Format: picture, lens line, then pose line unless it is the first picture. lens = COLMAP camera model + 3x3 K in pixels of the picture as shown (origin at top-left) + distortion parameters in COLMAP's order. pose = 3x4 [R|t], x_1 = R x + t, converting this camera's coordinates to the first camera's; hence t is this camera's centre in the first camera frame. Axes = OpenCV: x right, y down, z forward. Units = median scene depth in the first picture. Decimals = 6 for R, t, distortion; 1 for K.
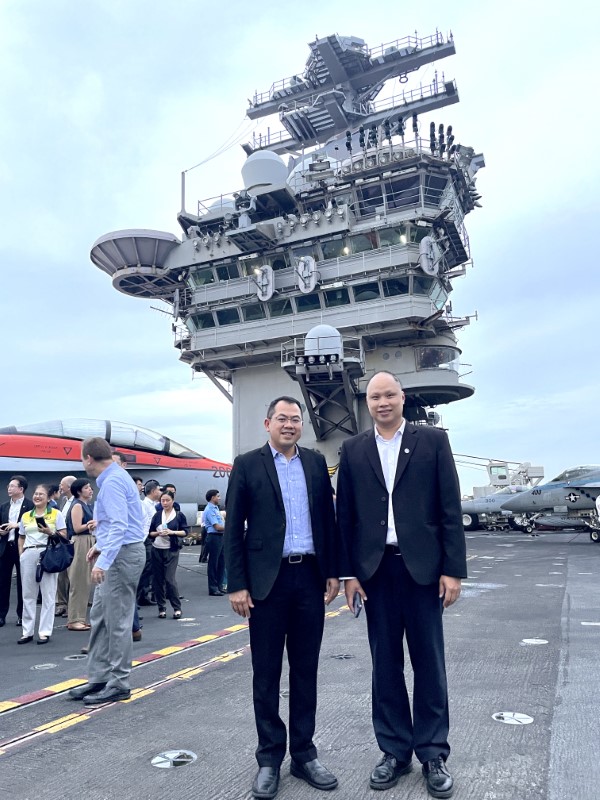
lens RADIAL K [[609.7, 0, 299.6], [0, 609.7, 400.7], [0, 0, 1]] dist [0.072363, -0.081343]
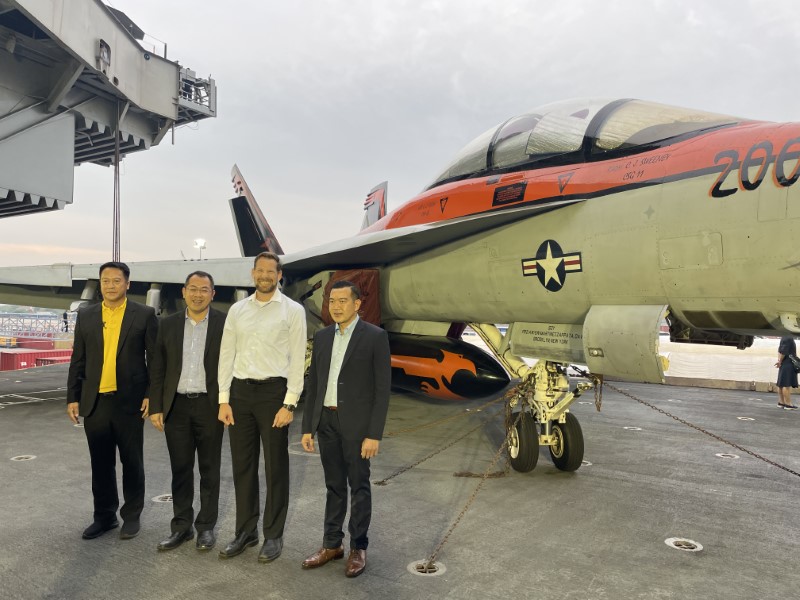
lens RADIAL K [[609.7, 0, 401.4], [0, 609.7, 303.3], [0, 0, 1]] dist [0.072363, -0.081343]
pose [[-0.127356, 0.006677, -0.991835, 0.070253], [0.195941, 0.980440, -0.018559, 0.092542], [0.972310, -0.196705, -0.126173, 0.574613]]
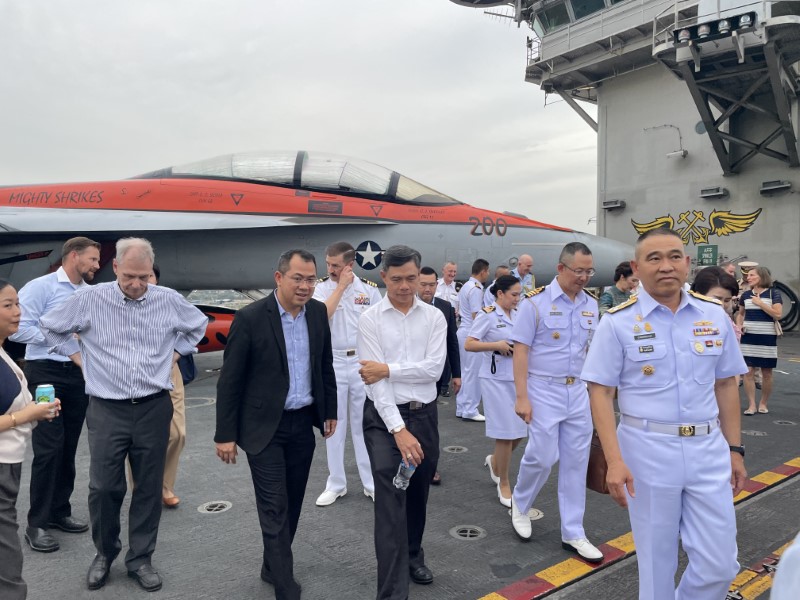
lens RADIAL K [[609.7, 0, 399.0], [0, 609.7, 298.6], [0, 0, 1]] dist [0.072363, -0.081343]
pose [[0.878740, 0.027489, -0.476508, 0.051739], [0.081693, 0.974946, 0.206896, 0.035963], [0.470257, -0.220735, 0.854479, 0.282981]]
